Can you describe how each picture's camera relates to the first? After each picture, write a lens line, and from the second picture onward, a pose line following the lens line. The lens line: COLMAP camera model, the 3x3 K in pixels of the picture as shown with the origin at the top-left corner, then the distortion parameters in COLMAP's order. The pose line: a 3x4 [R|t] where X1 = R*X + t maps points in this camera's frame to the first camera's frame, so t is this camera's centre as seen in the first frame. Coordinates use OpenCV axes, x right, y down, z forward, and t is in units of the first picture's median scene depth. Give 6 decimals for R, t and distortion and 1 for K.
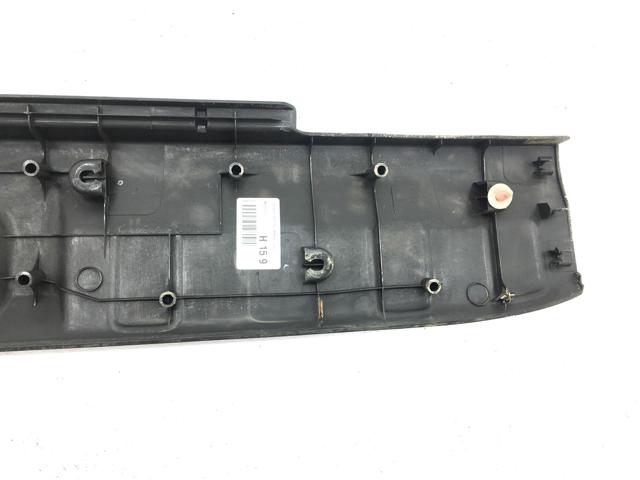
lens RADIAL K [[457.3, 0, 320.0], [0, 457.3, 240.0], [0, 0, 1]] dist [0.005375, -0.001578]
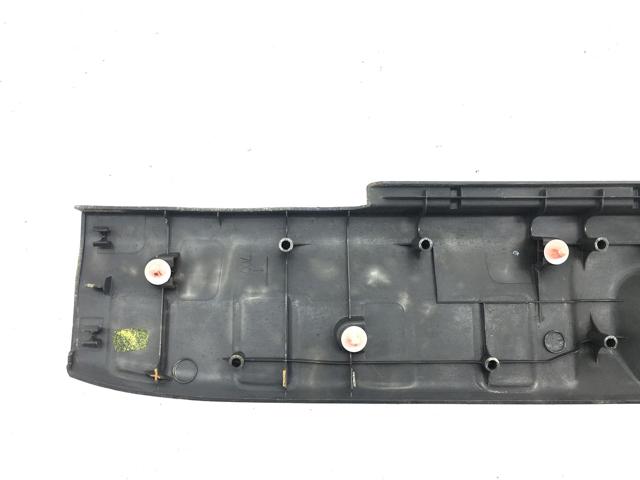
lens RADIAL K [[457.3, 0, 320.0], [0, 457.3, 240.0], [0, 0, 1]] dist [0.005375, -0.001578]
pose [[0.957971, -0.044726, 0.283356, -0.734864], [0.088570, 0.985626, -0.143864, -0.025536], [-0.272849, 0.162914, 0.948163, 0.034467]]
